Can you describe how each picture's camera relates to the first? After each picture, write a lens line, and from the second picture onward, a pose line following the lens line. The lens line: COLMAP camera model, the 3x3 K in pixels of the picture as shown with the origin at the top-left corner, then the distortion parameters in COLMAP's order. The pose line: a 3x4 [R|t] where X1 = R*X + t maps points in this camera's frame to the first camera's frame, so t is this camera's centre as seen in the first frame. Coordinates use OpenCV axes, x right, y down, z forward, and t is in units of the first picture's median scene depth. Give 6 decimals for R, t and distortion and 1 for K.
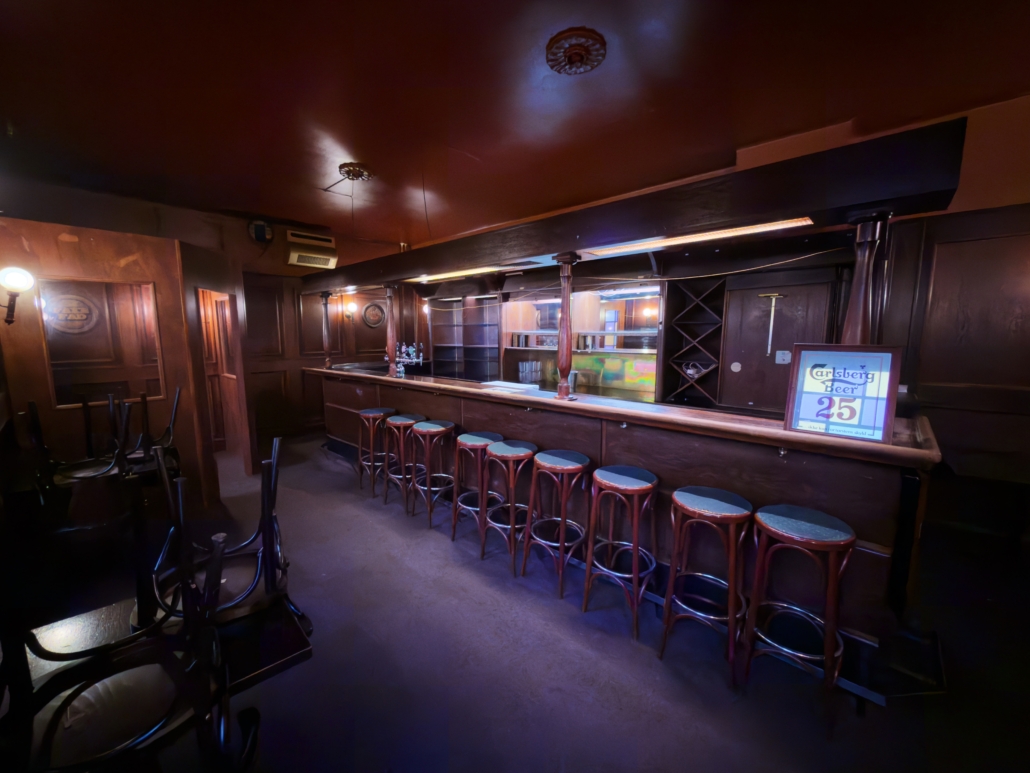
lens RADIAL K [[410.2, 0, 515.0], [0, 410.2, 386.5], [0, 0, 1]] dist [-0.000595, 0.000098]
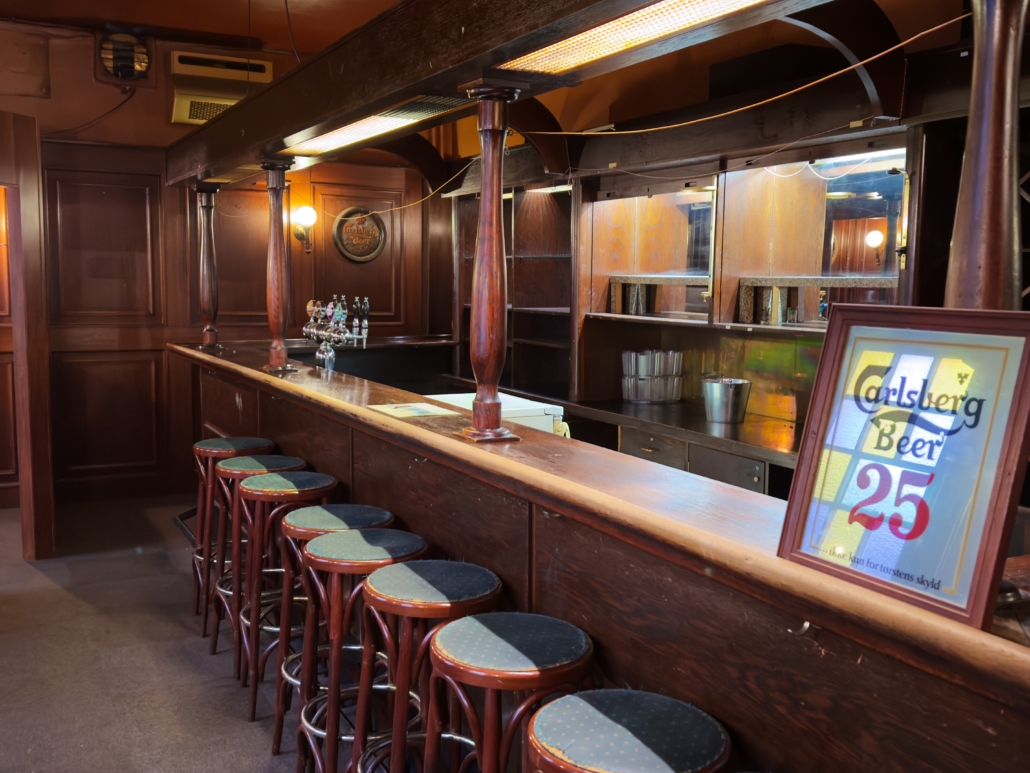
lens RADIAL K [[1005.6, 0, 514.1], [0, 1005.6, 392.0], [0, 0, 1]] dist [0.177250, -0.359437]
pose [[0.940837, 0.054068, -0.334517, 0.274226], [-0.061617, 0.998028, -0.011986, -0.002046], [0.333209, 0.031889, 0.942313, 0.043881]]
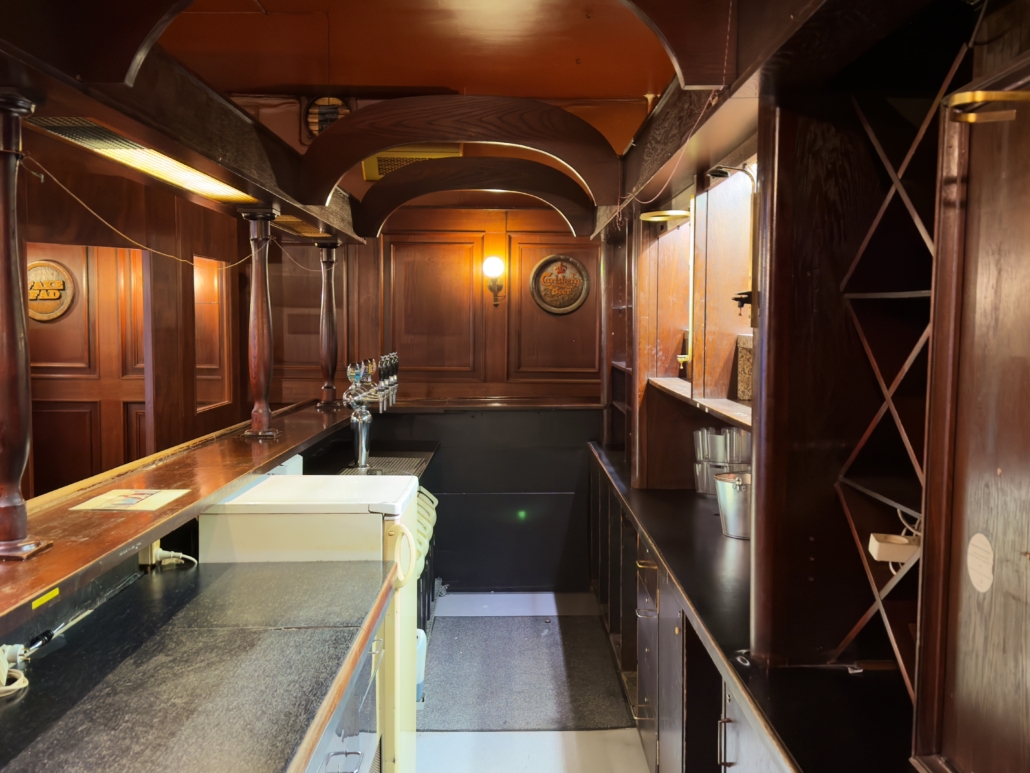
lens RADIAL K [[1005.6, 0, 514.1], [0, 1005.6, 392.0], [0, 0, 1]] dist [0.177250, -0.359437]
pose [[0.670389, 0.060929, -0.739504, 0.543149], [-0.108347, 0.993979, -0.016326, -0.067568], [0.734057, 0.091068, 0.672954, 0.440041]]
